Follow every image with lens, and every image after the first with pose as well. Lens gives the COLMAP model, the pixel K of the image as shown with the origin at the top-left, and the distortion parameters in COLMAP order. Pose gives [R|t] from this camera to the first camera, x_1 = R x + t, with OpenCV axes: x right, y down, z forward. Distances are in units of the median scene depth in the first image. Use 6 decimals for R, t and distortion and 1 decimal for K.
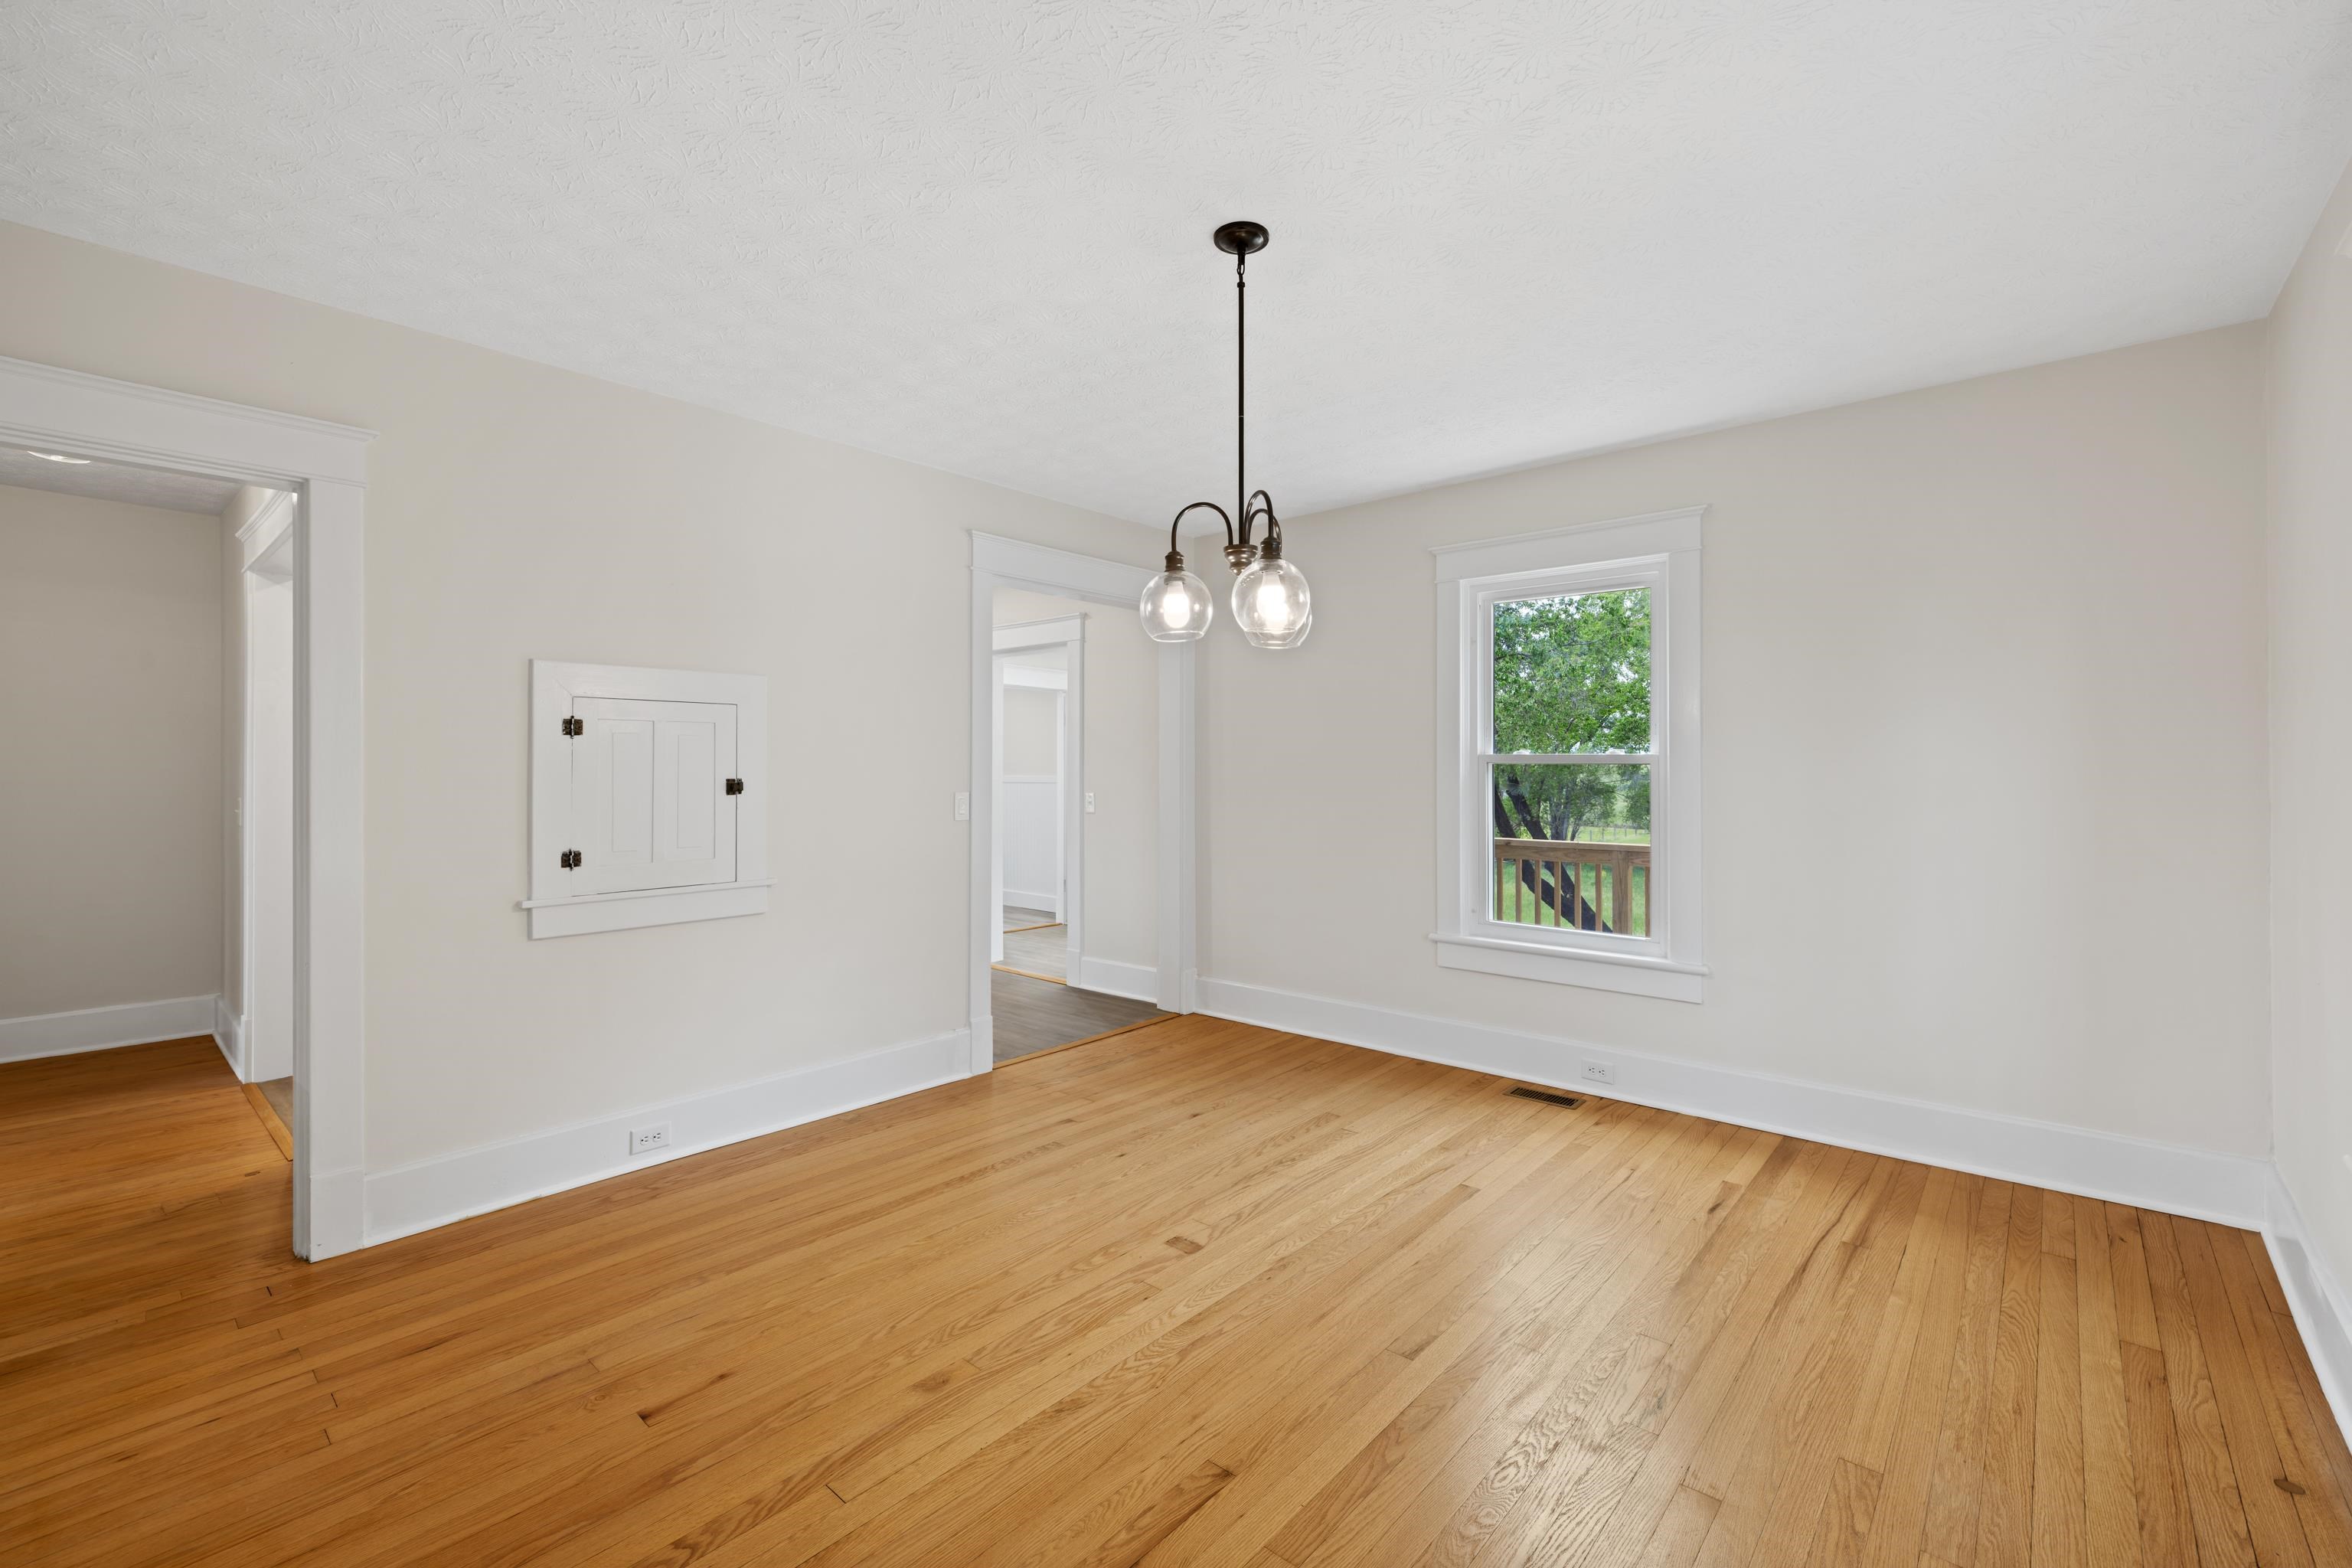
lens RADIAL K [[999.2, 0, 1174.4], [0, 999.2, 777.1], [0, 0, 1]] dist [0.002345, 0.000187]
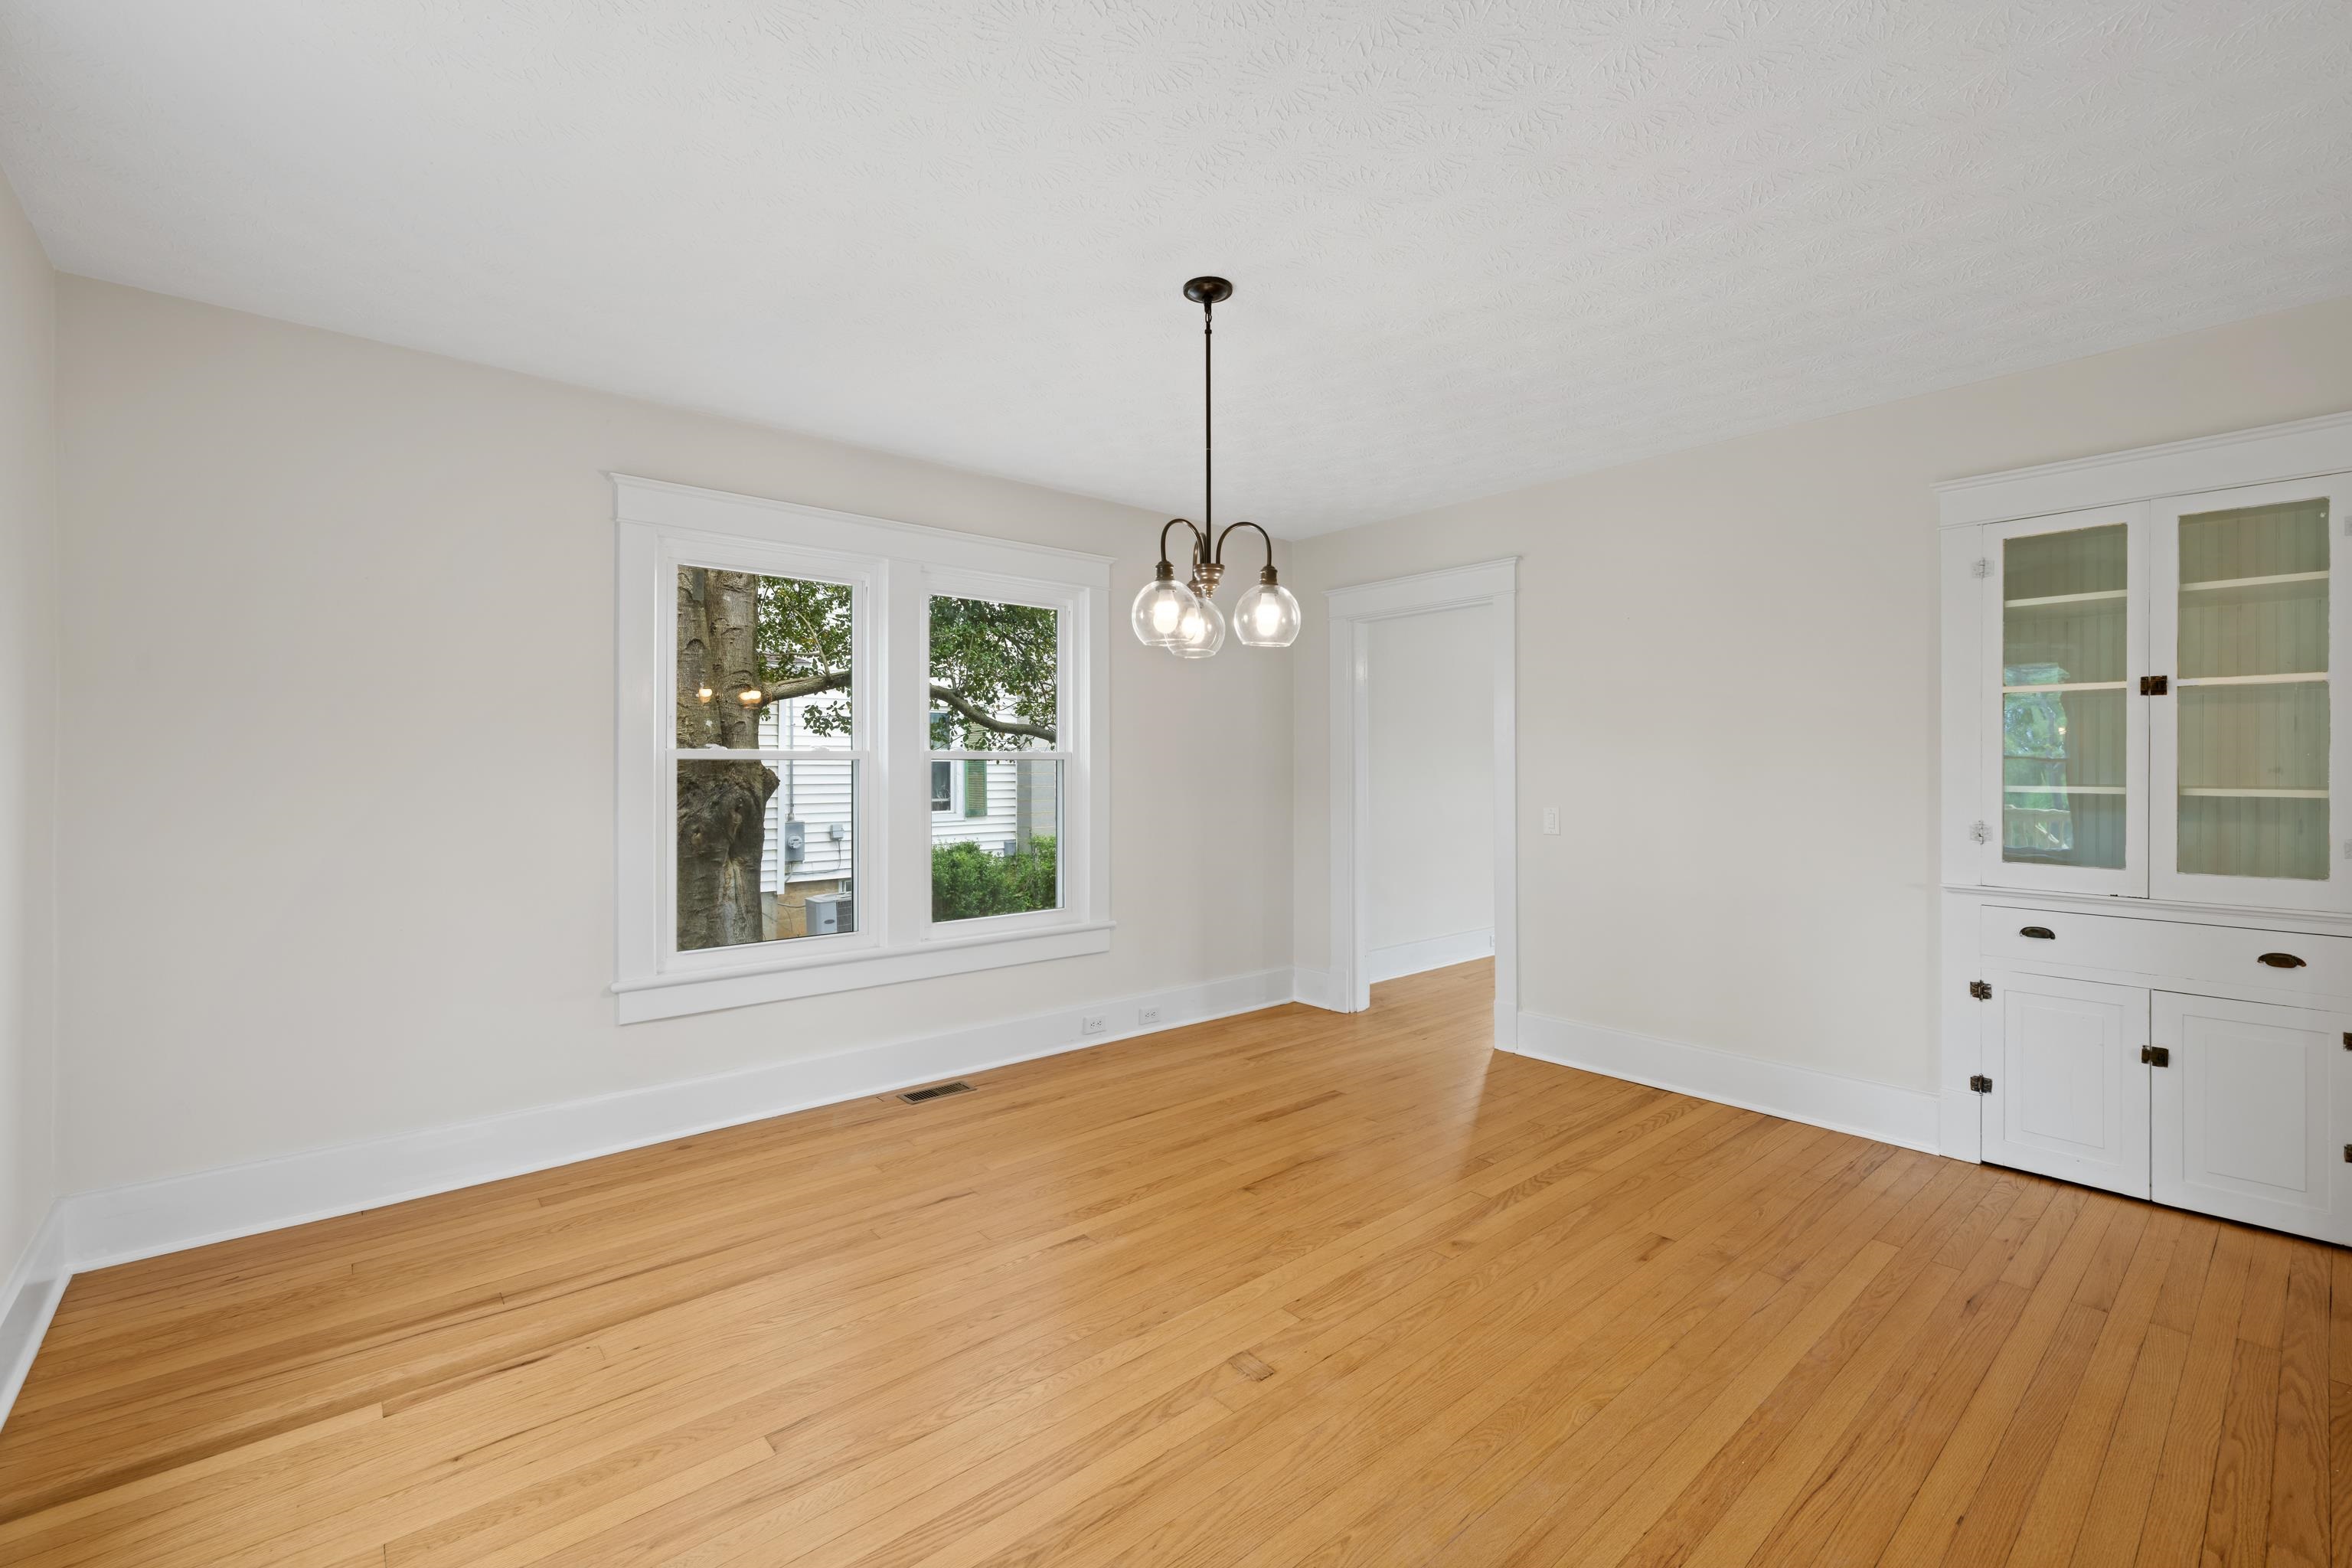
lens RADIAL K [[999.2, 0, 1174.4], [0, 999.2, 777.1], [0, 0, 1]] dist [0.002345, 0.000187]
pose [[-0.990618, 0.002449, 0.136639, -0.040805], [0.004486, 0.999883, 0.014607, -0.010061], [-0.136587, 0.015083, -0.990513, 1.853964]]
